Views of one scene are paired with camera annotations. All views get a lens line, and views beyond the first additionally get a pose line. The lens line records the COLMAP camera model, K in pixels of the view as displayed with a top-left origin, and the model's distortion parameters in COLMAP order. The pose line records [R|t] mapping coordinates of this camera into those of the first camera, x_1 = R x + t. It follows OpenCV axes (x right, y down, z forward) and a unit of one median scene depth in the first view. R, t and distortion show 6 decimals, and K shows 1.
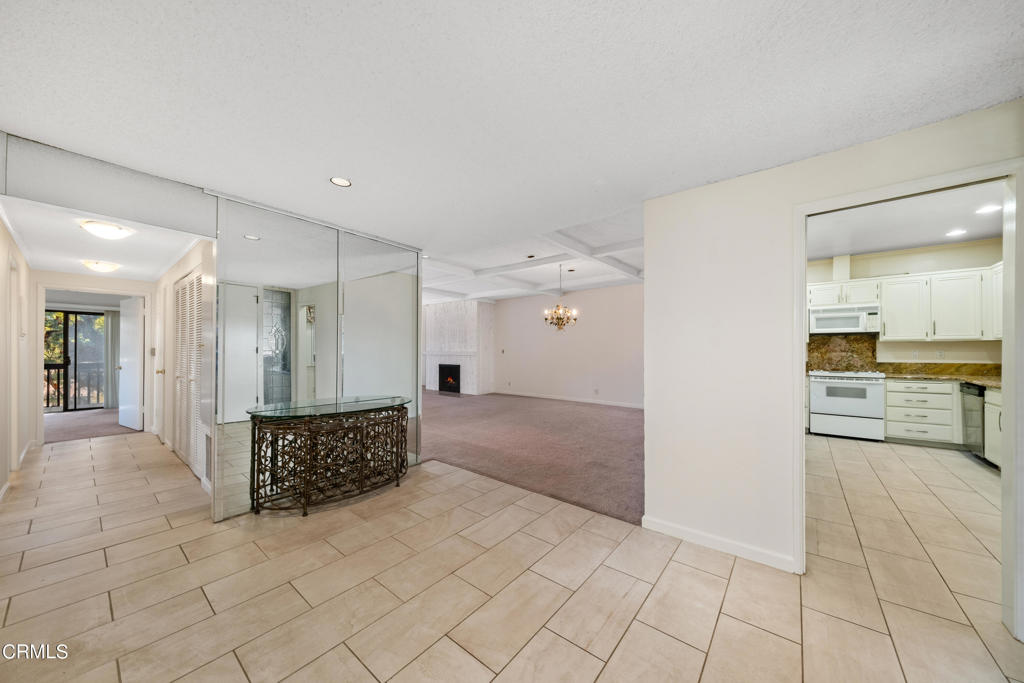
lens RADIAL K [[349.7, 0, 513.4], [0, 349.7, 347.2], [0, 0, 1]] dist [-0.001403, -0.000218]
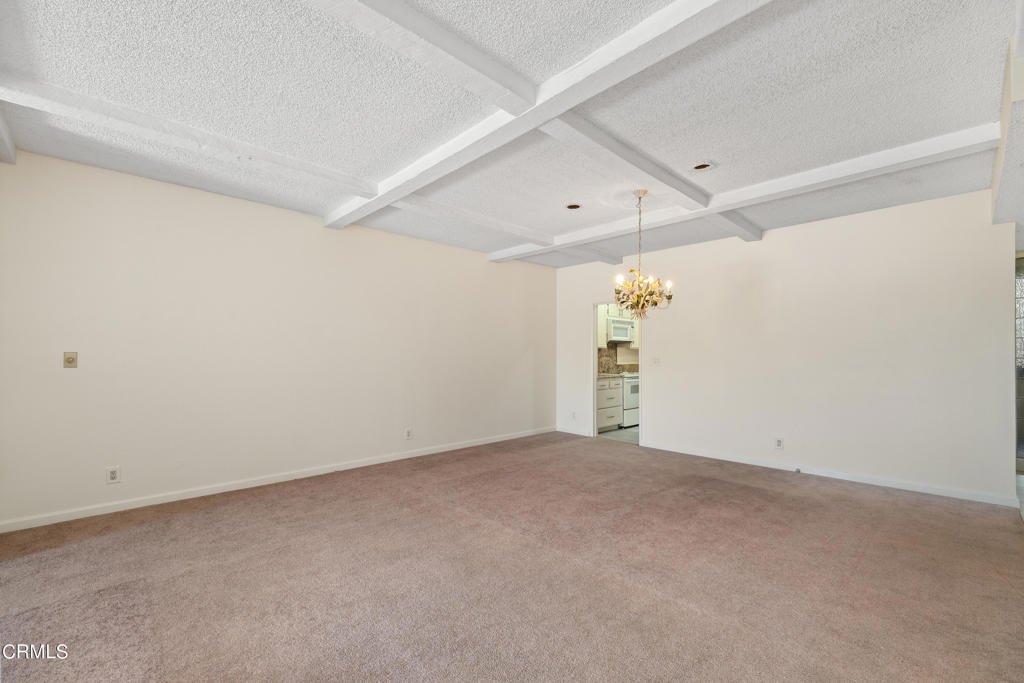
lens RADIAL K [[429.1, 0, 513.0], [0, 429.1, 356.9], [0, 0, 1]] dist [0.001474, 0.000005]
pose [[0.126884, -0.000467, 0.991917, -0.623008], [-0.005262, 0.999986, 0.001144, 0.015797], [-0.991904, -0.005365, 0.126880, 1.244727]]
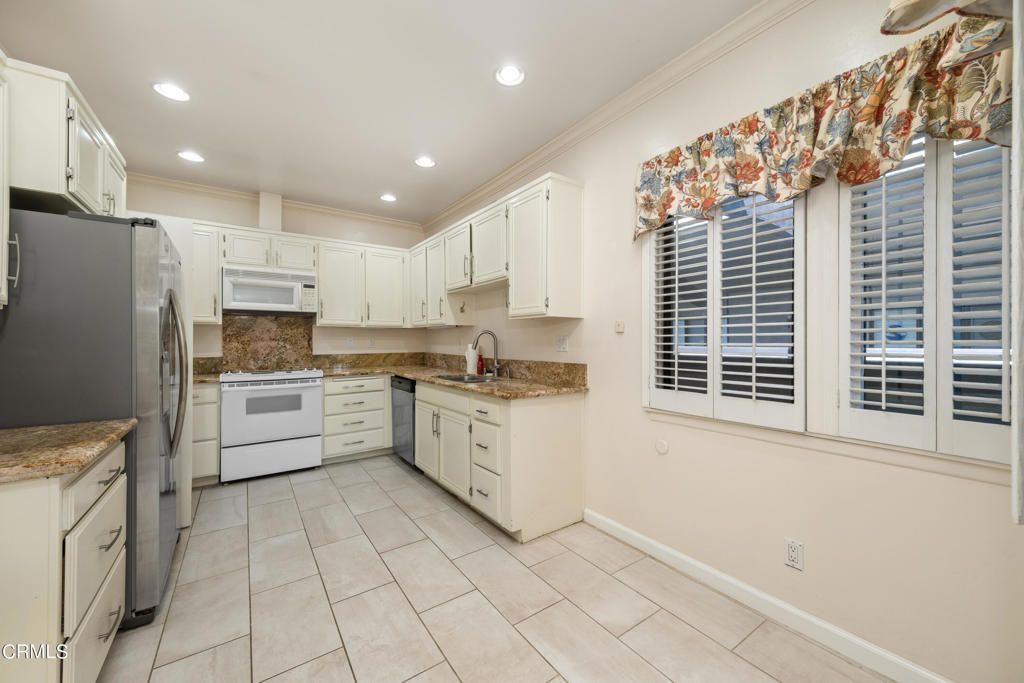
lens RADIAL K [[385.5, 0, 512.0], [0, 385.5, 341.5], [0, 0, 1]] dist [0.013345, -0.000027]
pose [[0.275088, -0.002107, 0.961417, 0.392832], [-0.005263, 0.999979, 0.003698, 0.010721], [-0.961405, -0.006078, 0.275071, 0.392631]]
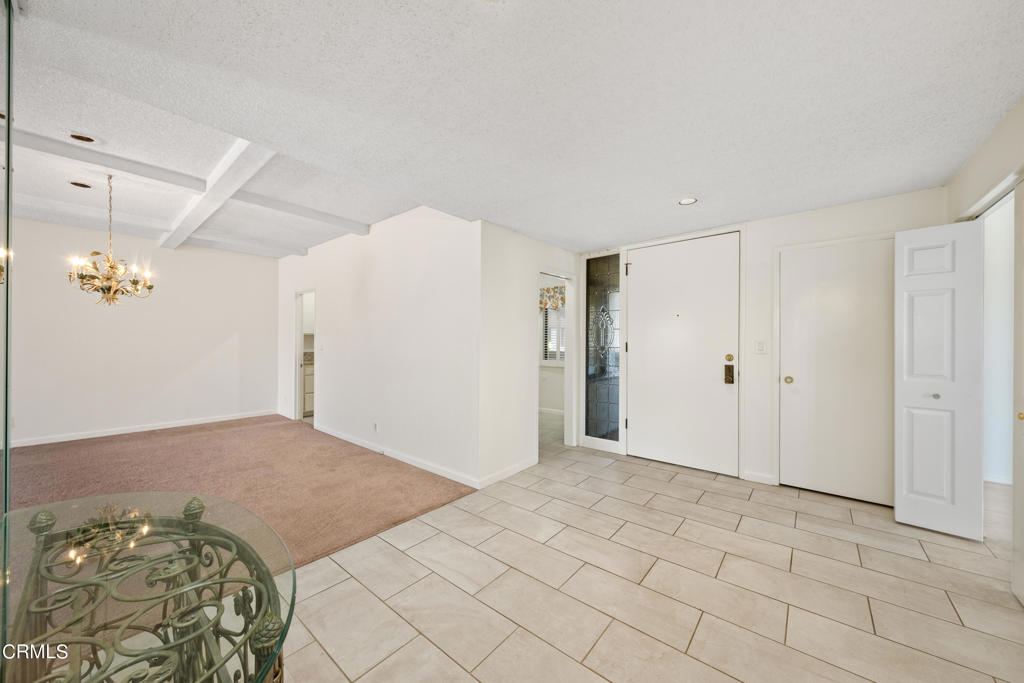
lens RADIAL K [[369.2, 0, 512.0], [0, 369.2, 341.5], [0, 0, 1]] dist [0.015141, -0.000014]
pose [[0.012077, -0.000861, 0.999927, -0.463043], [-0.012794, 0.999918, 0.001016, 0.000118], [-0.999845, -0.012806, 0.012065, 0.450993]]
